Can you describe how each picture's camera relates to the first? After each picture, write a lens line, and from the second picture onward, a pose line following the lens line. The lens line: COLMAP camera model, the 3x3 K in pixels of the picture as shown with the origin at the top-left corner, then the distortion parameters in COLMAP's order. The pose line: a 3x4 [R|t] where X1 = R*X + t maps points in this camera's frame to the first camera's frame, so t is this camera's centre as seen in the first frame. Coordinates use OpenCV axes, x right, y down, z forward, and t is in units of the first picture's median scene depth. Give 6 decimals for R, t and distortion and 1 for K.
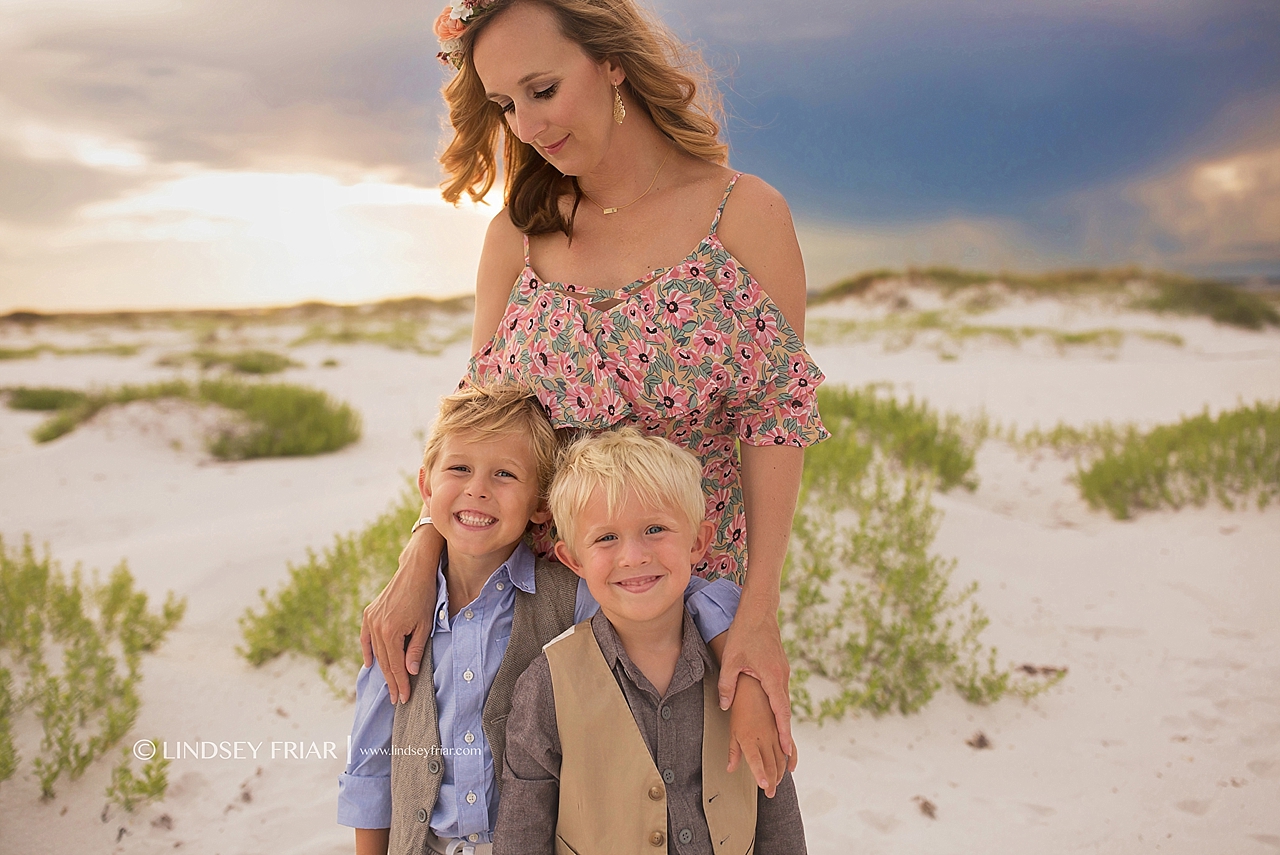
lens RADIAL K [[1200.0, 0, 635.8], [0, 1200.0, 418.8], [0, 0, 1]] dist [-0.013761, 0.000000]
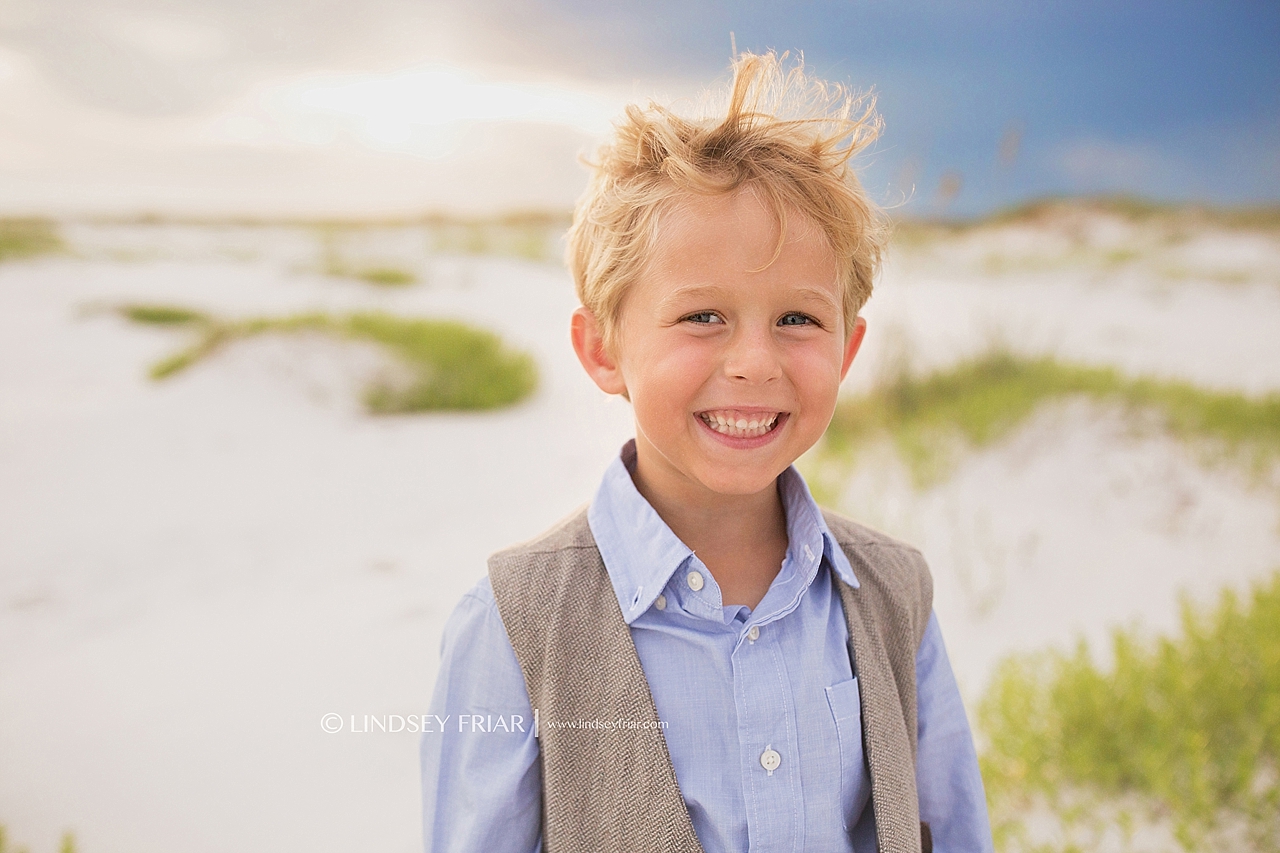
lens RADIAL K [[1200.0, 0, 646.7], [0, 1200.0, 425.0], [0, 0, 1]] dist [-0.013761, 0.000000]
pose [[0.995883, 0.047003, -0.077511, -0.107376], [-0.041328, 0.996457, 0.073255, -0.023907], [0.080679, -0.069750, 0.994297, 0.232262]]
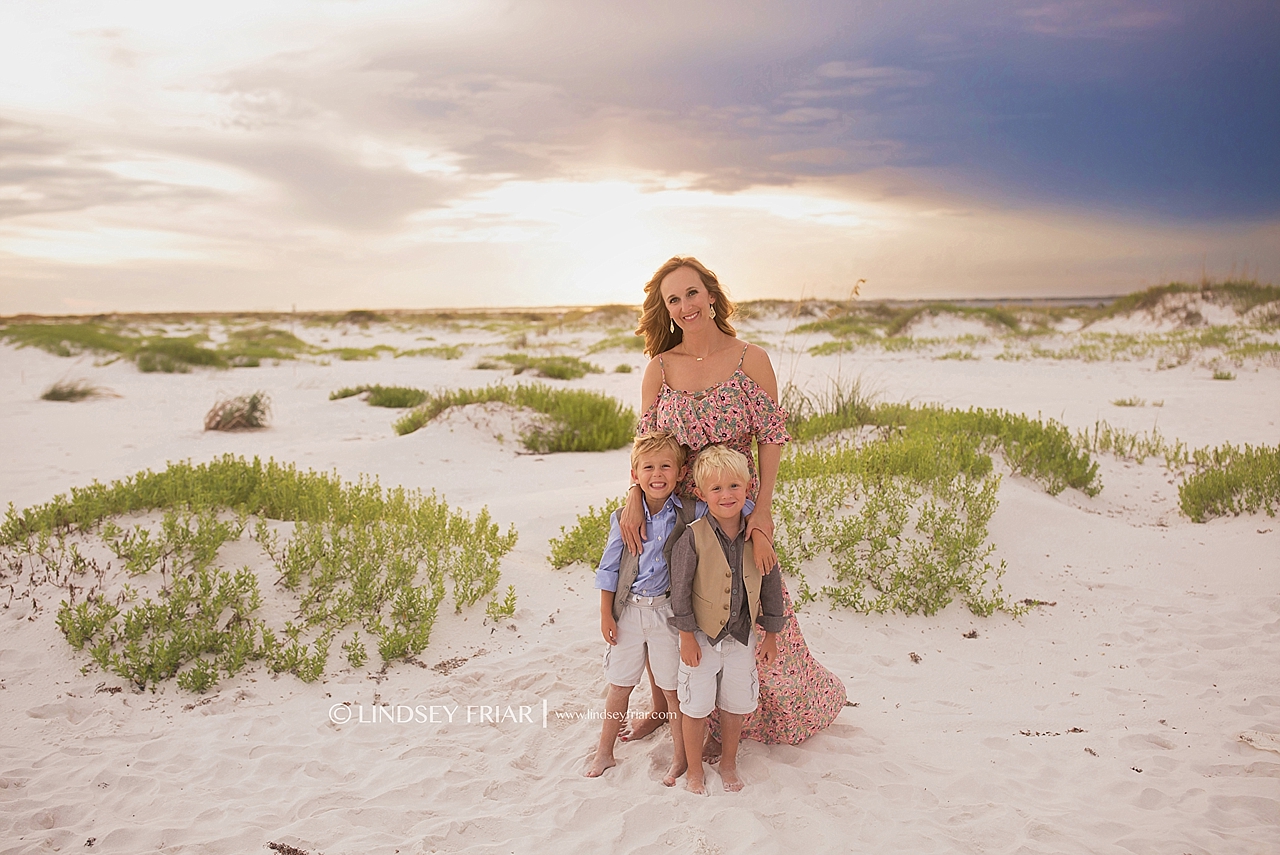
lens RADIAL K [[1200.0, 0, 632.2], [0, 1200.0, 427.3], [0, 0, 1]] dist [-0.013761, 0.000000]
pose [[0.969662, 0.031240, -0.242445, 0.064092], [-0.029990, 0.999511, 0.008845, -0.005586], [0.242603, -0.001306, 0.970125, -0.208536]]
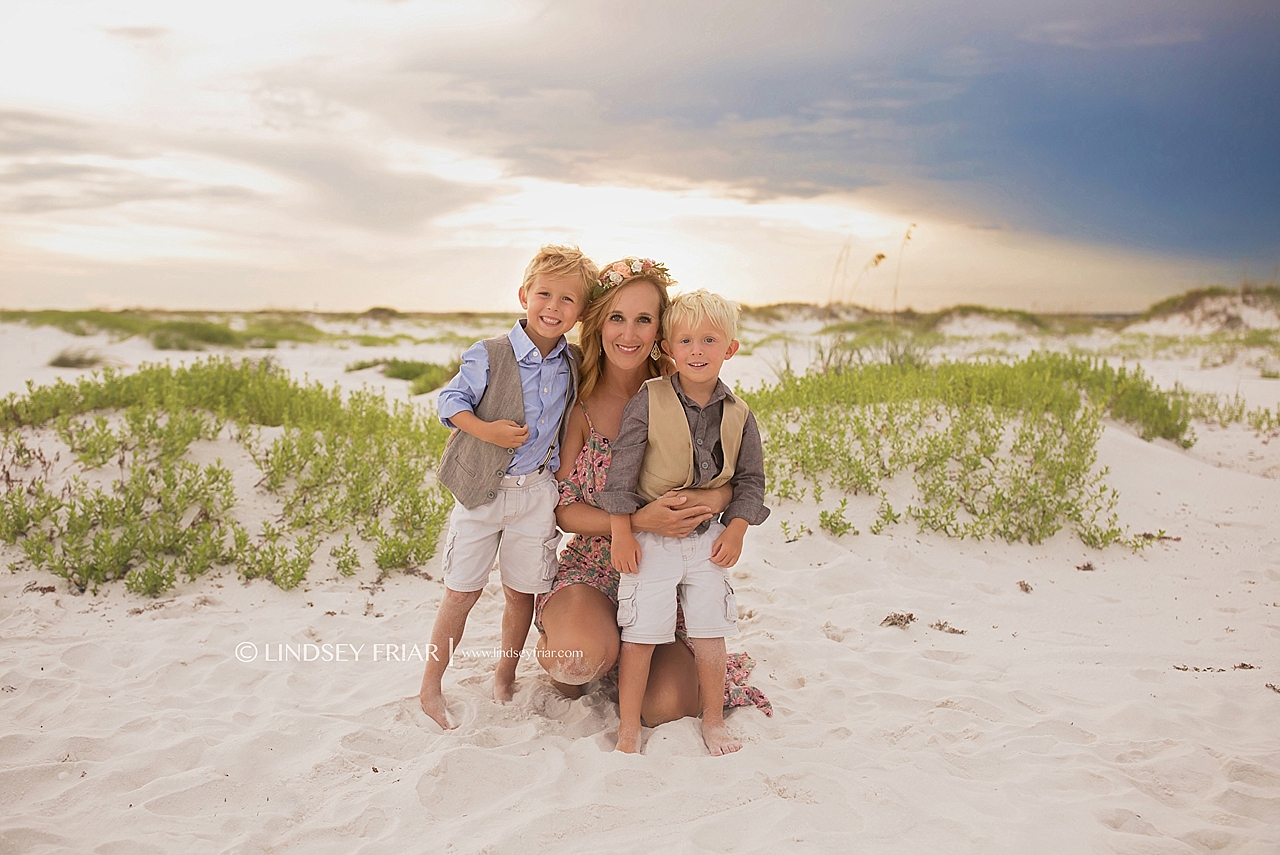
lens RADIAL K [[1200.0, 0, 637.4], [0, 1200.0, 424.0], [0, 0, 1]] dist [-0.013761, 0.000000]
pose [[0.965850, 0.052143, -0.253802, 0.036600], [-0.053820, 0.998551, 0.000335, 0.037405], [0.253451, 0.013336, 0.967256, -0.136092]]
